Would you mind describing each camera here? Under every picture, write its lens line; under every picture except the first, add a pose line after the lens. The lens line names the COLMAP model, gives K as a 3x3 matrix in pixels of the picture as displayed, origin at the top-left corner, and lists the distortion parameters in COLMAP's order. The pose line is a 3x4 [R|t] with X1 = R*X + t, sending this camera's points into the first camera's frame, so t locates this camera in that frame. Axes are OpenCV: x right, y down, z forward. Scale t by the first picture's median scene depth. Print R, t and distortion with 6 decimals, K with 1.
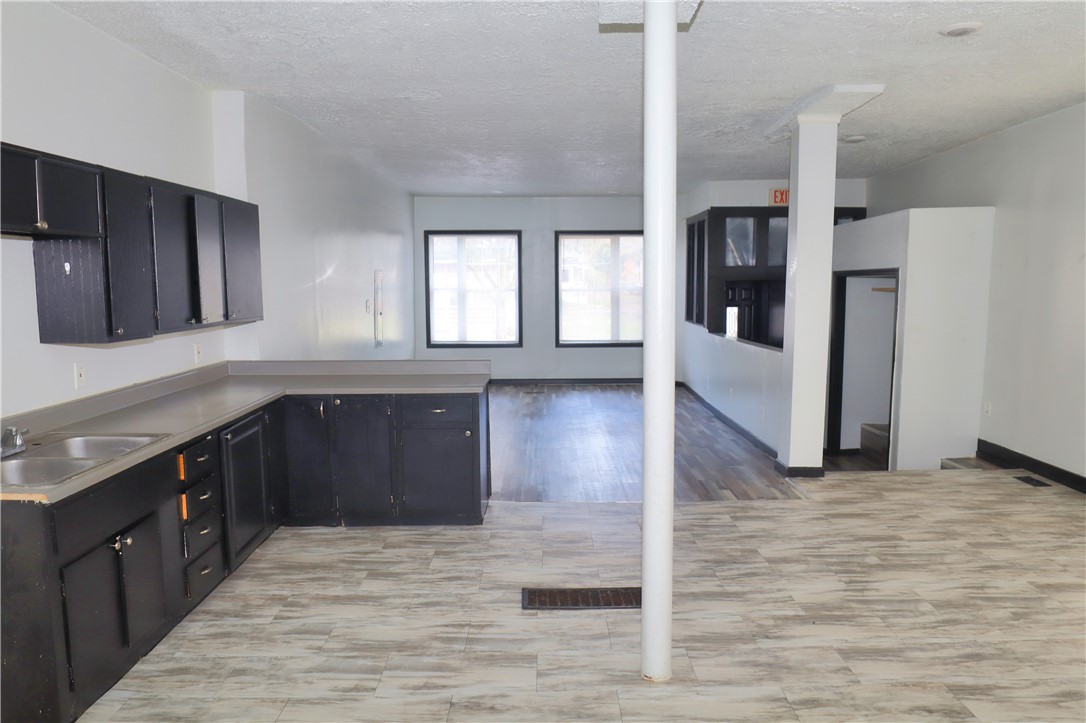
lens RADIAL K [[751.9, 0, 547.7], [0, 751.9, 370.0], [0, 0, 1]] dist [-0.048380, 0.023760]
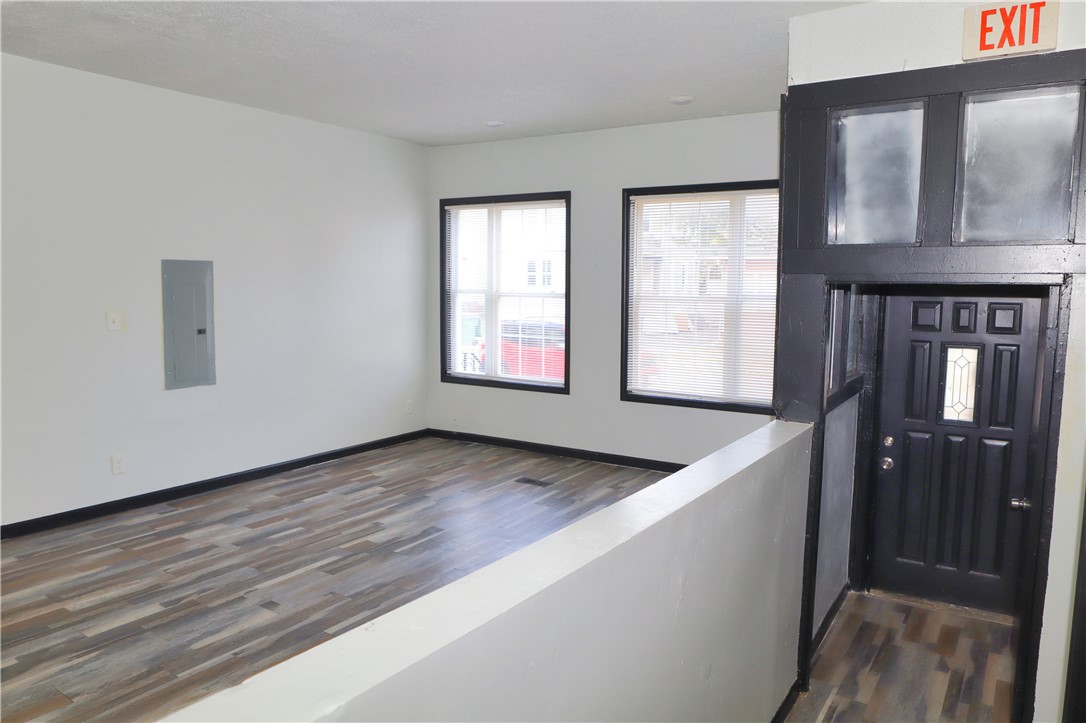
lens RADIAL K [[751.9, 0, 547.7], [0, 751.9, 370.0], [0, 0, 1]] dist [-0.048380, 0.023760]
pose [[0.834295, 0.075385, -0.546140, 0.689798], [-0.072273, 0.997014, 0.027215, -0.164089], [0.546560, 0.016766, 0.837252, 1.303557]]
